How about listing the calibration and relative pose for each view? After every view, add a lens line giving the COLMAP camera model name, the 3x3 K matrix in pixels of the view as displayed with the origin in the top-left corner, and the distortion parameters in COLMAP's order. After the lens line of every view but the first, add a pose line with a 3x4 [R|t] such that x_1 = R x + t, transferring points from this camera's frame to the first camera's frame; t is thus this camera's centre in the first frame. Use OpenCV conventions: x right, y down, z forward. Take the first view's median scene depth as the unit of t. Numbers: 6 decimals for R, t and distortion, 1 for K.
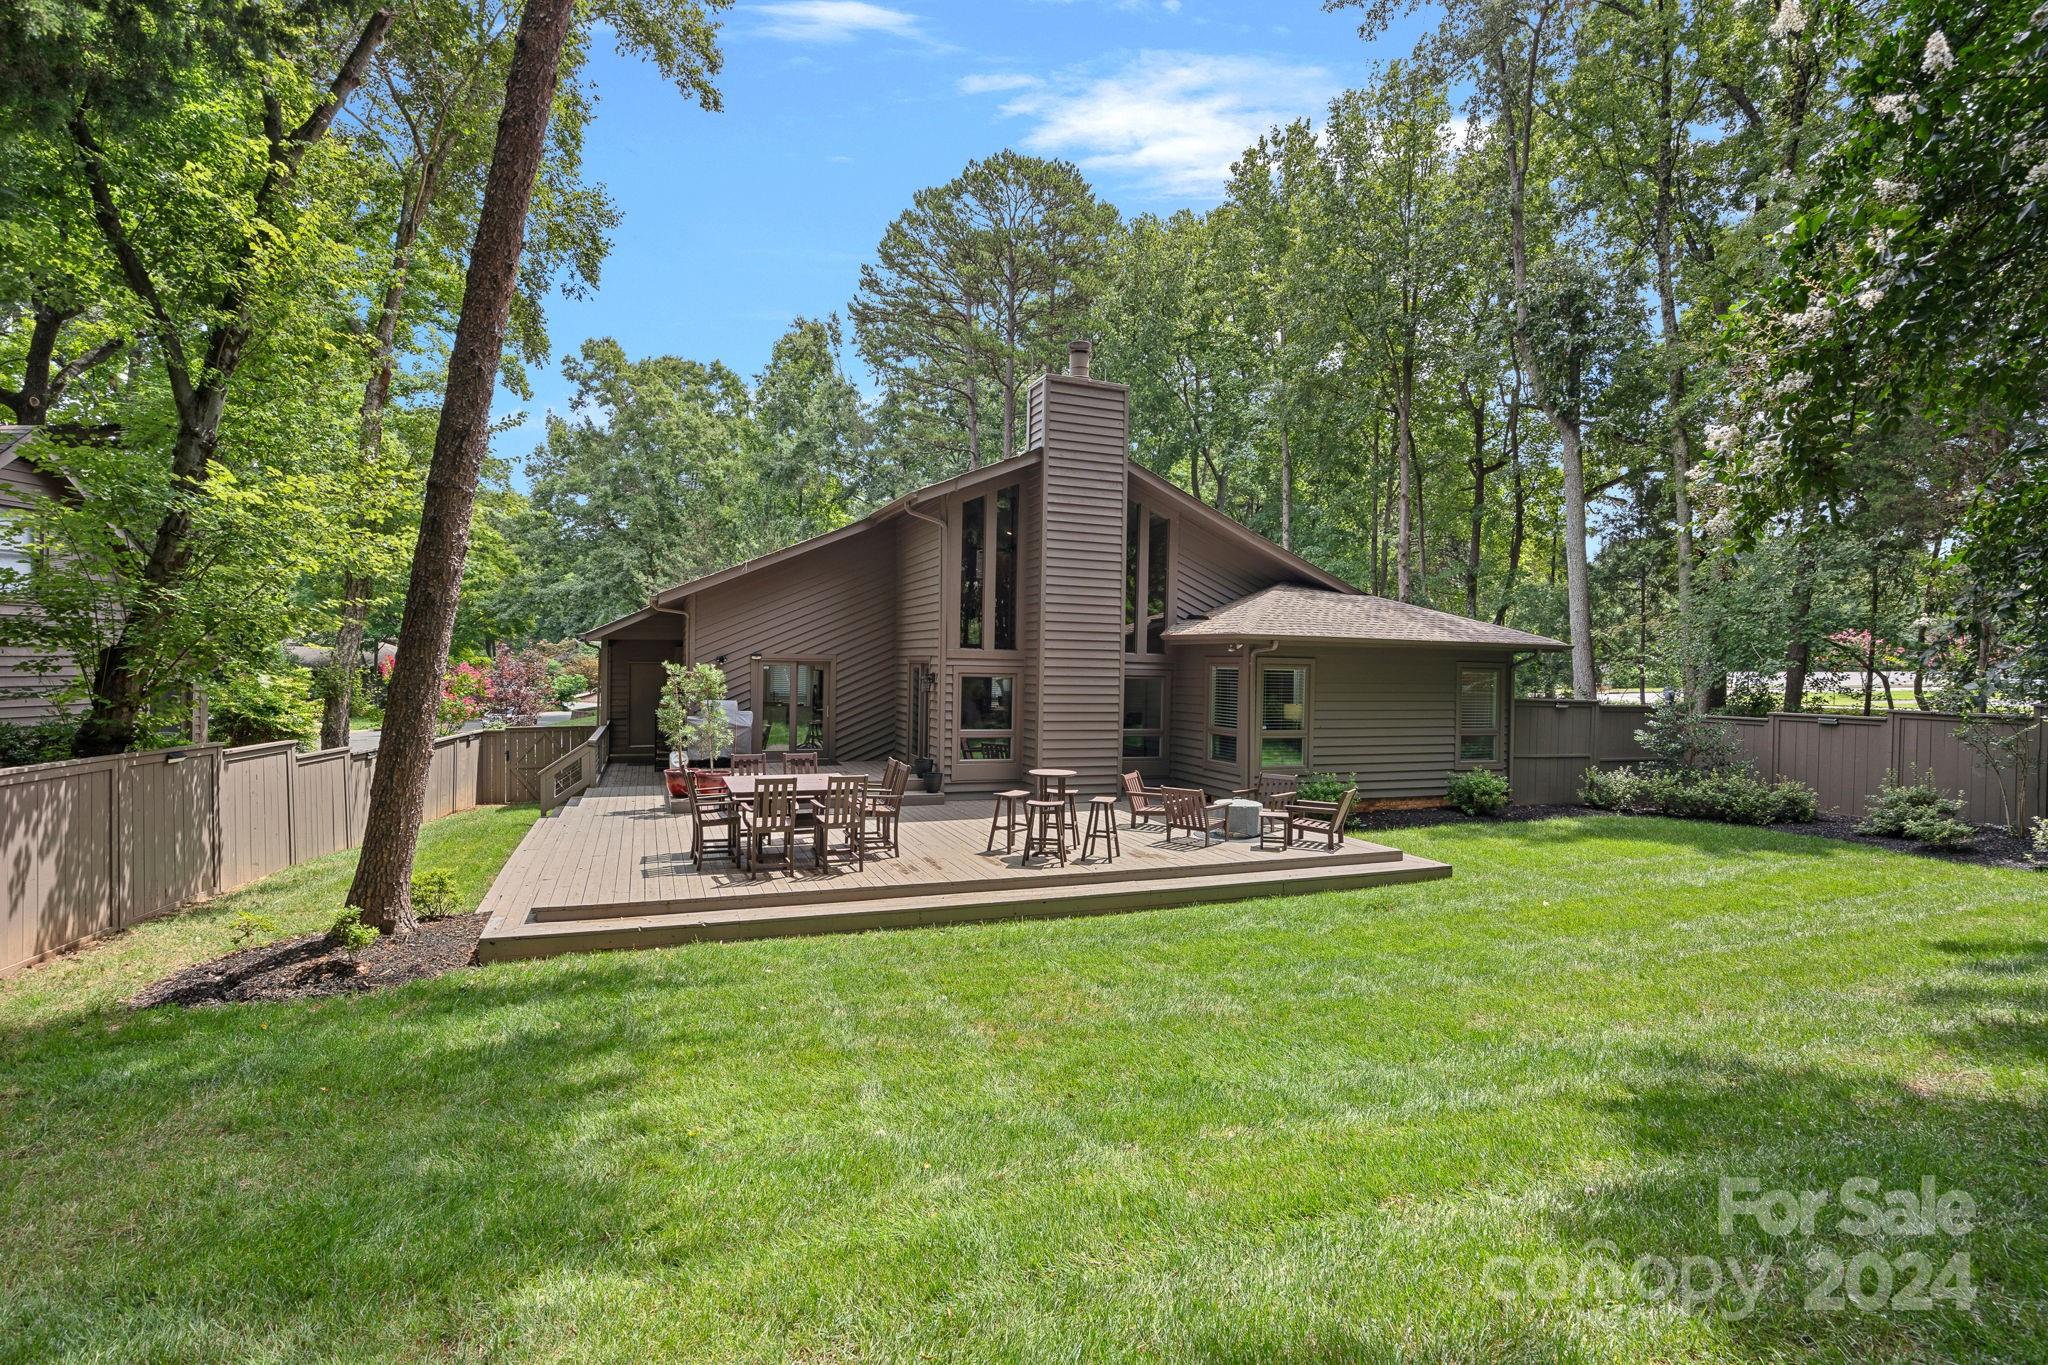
lens RADIAL K [[926.0, 0, 1028.6], [0, 926.0, 673.0], [0, 0, 1]] dist [0.000256, 0.000506]
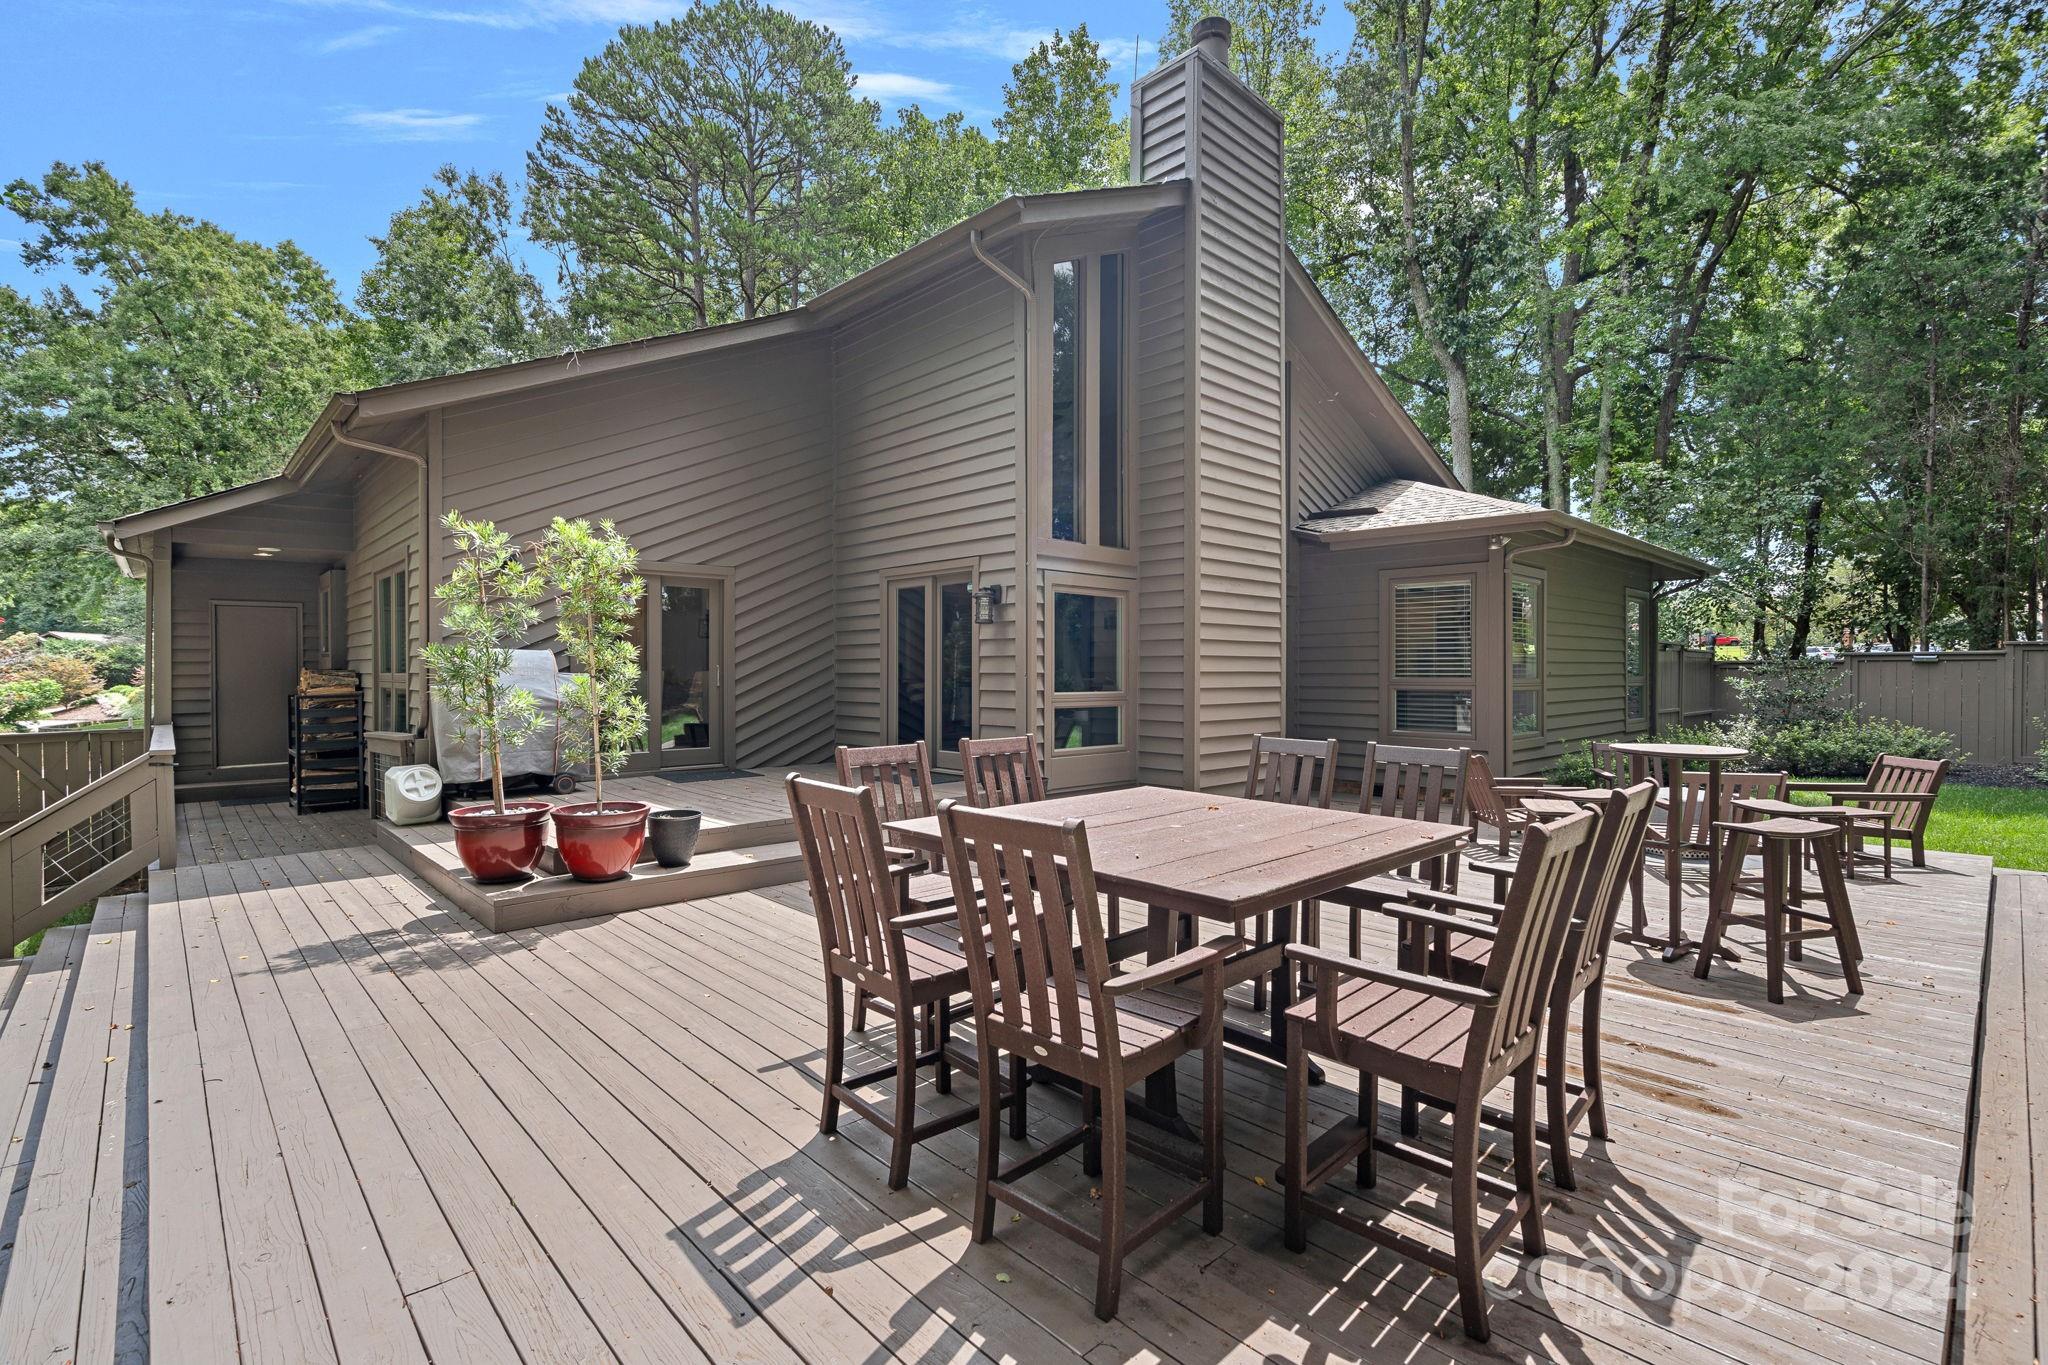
lens RADIAL K [[926.0, 0, 1028.6], [0, 926.0, 673.0], [0, 0, 1]] dist [0.000256, 0.000506]
pose [[0.933982, -0.020259, 0.356746, -0.260043], [0.019562, 0.999793, 0.005562, 0.043930], [-0.356785, 0.001784, 0.934185, 0.485016]]
